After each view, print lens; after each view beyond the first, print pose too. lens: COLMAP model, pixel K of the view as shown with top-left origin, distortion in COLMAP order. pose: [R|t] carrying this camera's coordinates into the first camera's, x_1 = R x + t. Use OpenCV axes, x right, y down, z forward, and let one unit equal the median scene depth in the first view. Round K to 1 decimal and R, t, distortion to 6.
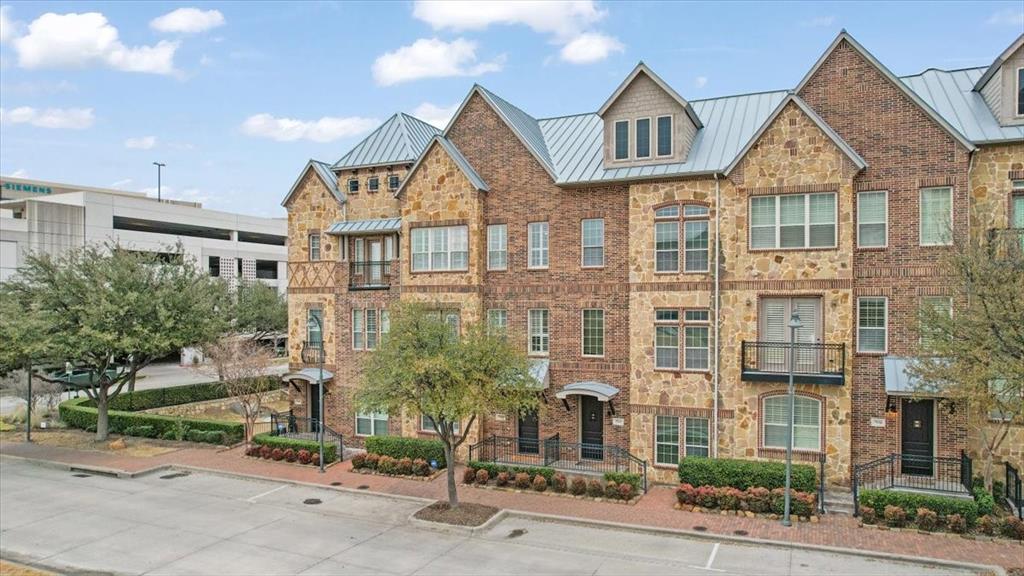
lens RADIAL K [[662.3, 0, 515.3], [0, 662.3, 309.2], [0, 0, 1]] dist [-0.086731, 0.063771]
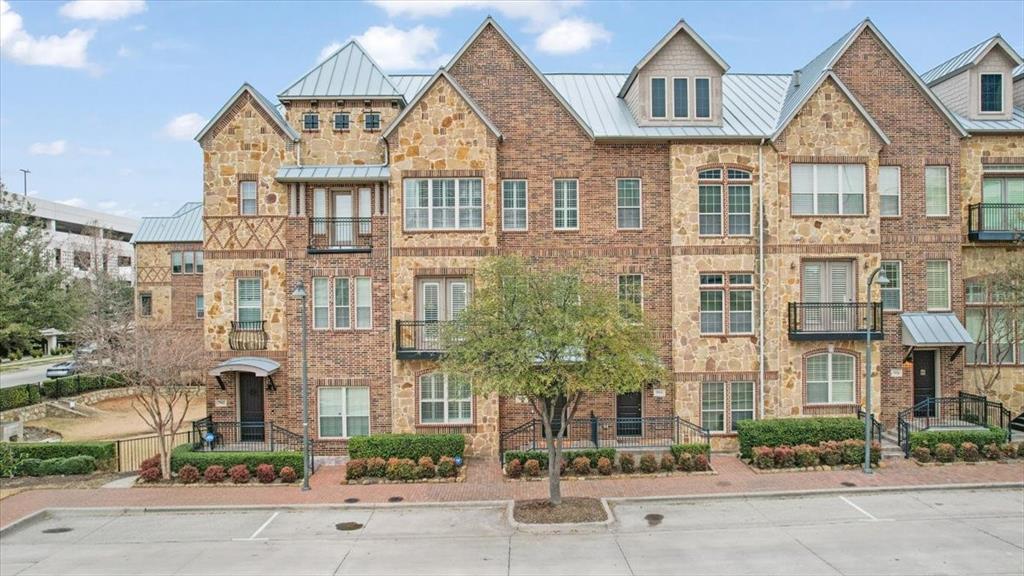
lens RADIAL K [[661.5, 0, 510.1], [0, 661.5, 298.4], [0, 0, 1]] dist [-0.085933, 0.062258]
pose [[0.904854, -0.006743, 0.425668, -0.450646], [0.012302, 0.999871, -0.010311, 0.043275], [-0.425543, 0.014566, 0.904821, 0.239515]]
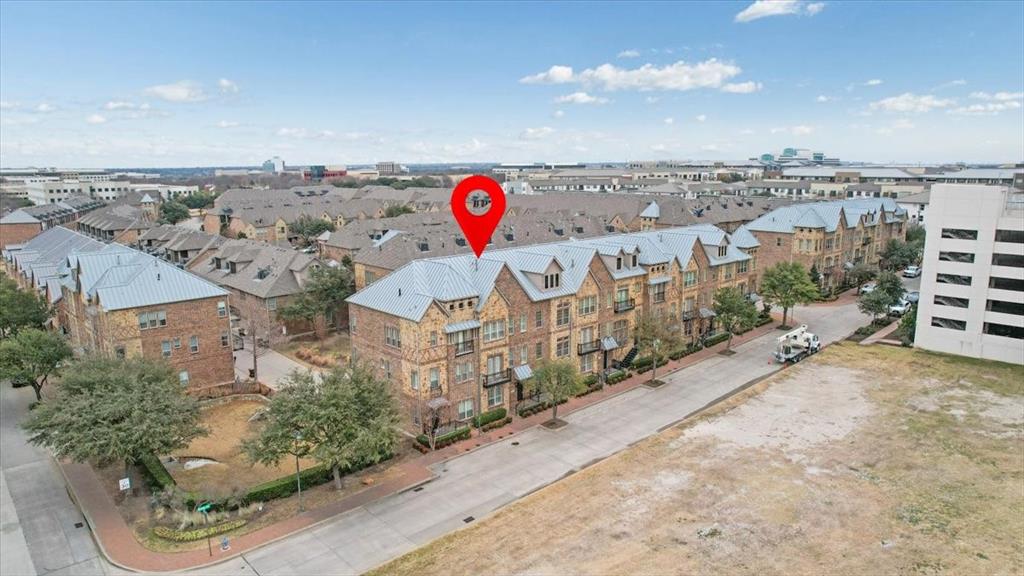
lens RADIAL K [[662.3, 0, 515.3], [0, 662.3, 309.2], [0, 0, 1]] dist [-0.086731, 0.063771]
pose [[0.389174, -0.199998, 0.899191, -2.493869], [0.014997, 0.977392, 0.210901, -0.755800], [-0.921042, -0.068592, 0.383375, 0.038287]]
